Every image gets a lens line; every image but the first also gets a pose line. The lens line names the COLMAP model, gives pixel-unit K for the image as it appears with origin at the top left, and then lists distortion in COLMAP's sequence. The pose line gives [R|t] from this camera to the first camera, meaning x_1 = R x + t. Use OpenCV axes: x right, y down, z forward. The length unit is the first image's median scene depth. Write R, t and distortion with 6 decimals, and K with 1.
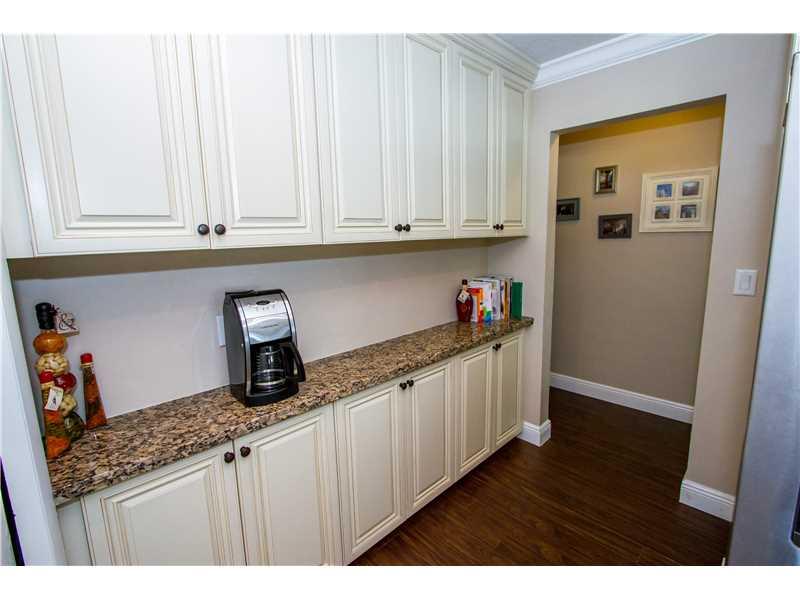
lens RADIAL K [[370.8, 0, 402.0], [0, 370.8, 296.6], [0, 0, 1]] dist [-0.015310, -0.000227]
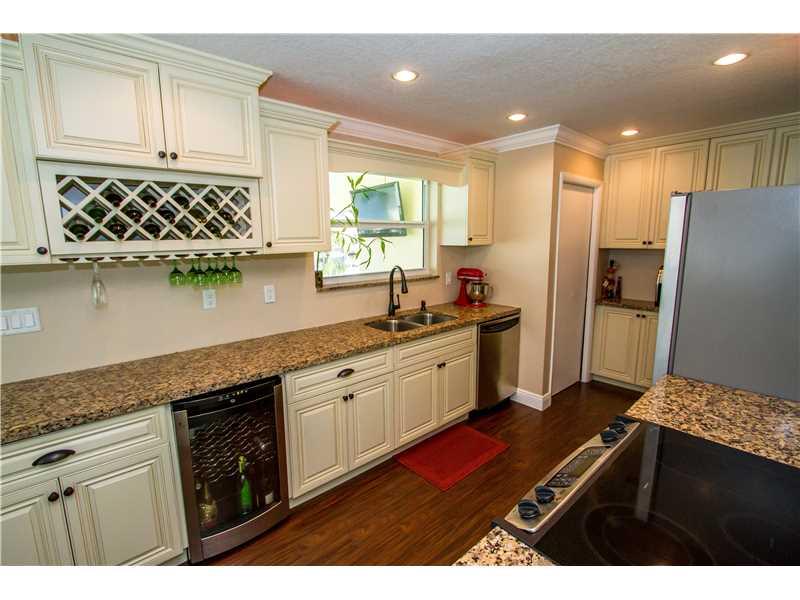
lens RADIAL K [[370.8, 0, 396.4], [0, 370.8, 297.9], [0, 0, 1]] dist [-0.015310, -0.000227]
pose [[-0.052229, 0.185704, -0.981217, 2.796465], [-0.145770, 0.970616, 0.191457, -0.006050], [0.987939, 0.153031, -0.023624, -1.014235]]
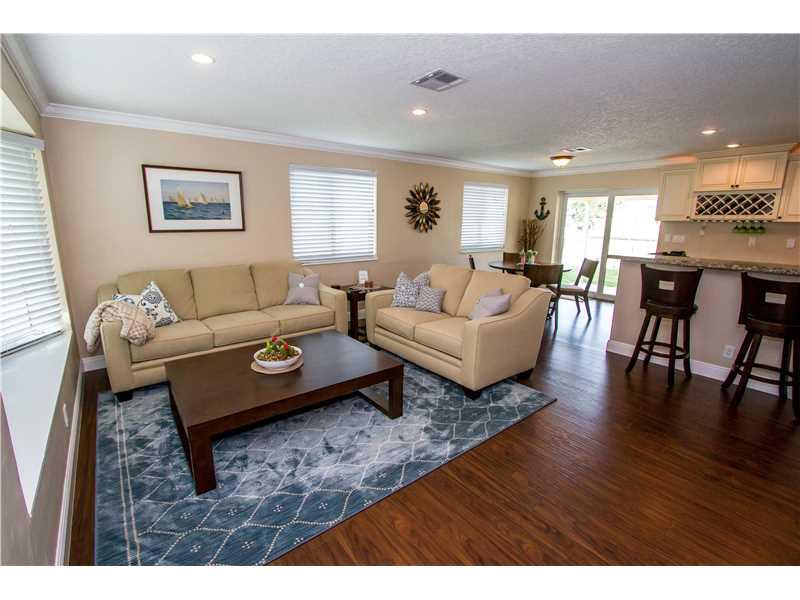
lens RADIAL K [[370.8, 0, 391.9], [0, 370.8, 293.2], [0, 0, 1]] dist [-0.015310, -0.000227]
pose [[-0.994287, 0.007764, 0.106461, 5.096791], [0.045205, 0.934127, 0.354067, -0.743306], [-0.096699, 0.356856, -0.929141, 3.216005]]
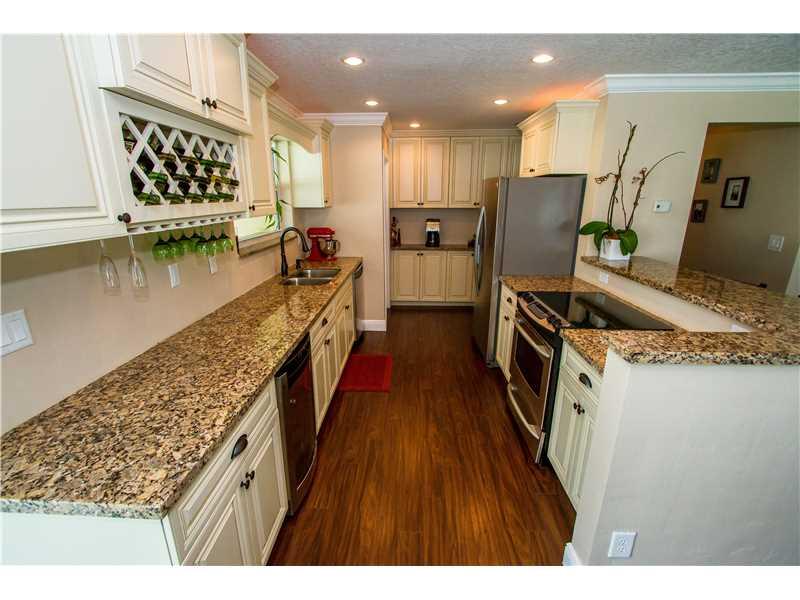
lens RADIAL K [[370.8, 0, 396.5], [0, 370.8, 304.5], [0, 0, 1]] dist [-0.015310, -0.000227]
pose [[0.695996, 0.225748, -0.681636, 2.768012], [-0.131697, 0.973323, 0.187879, 0.224921], [0.705865, -0.040993, 0.707159, -2.615456]]
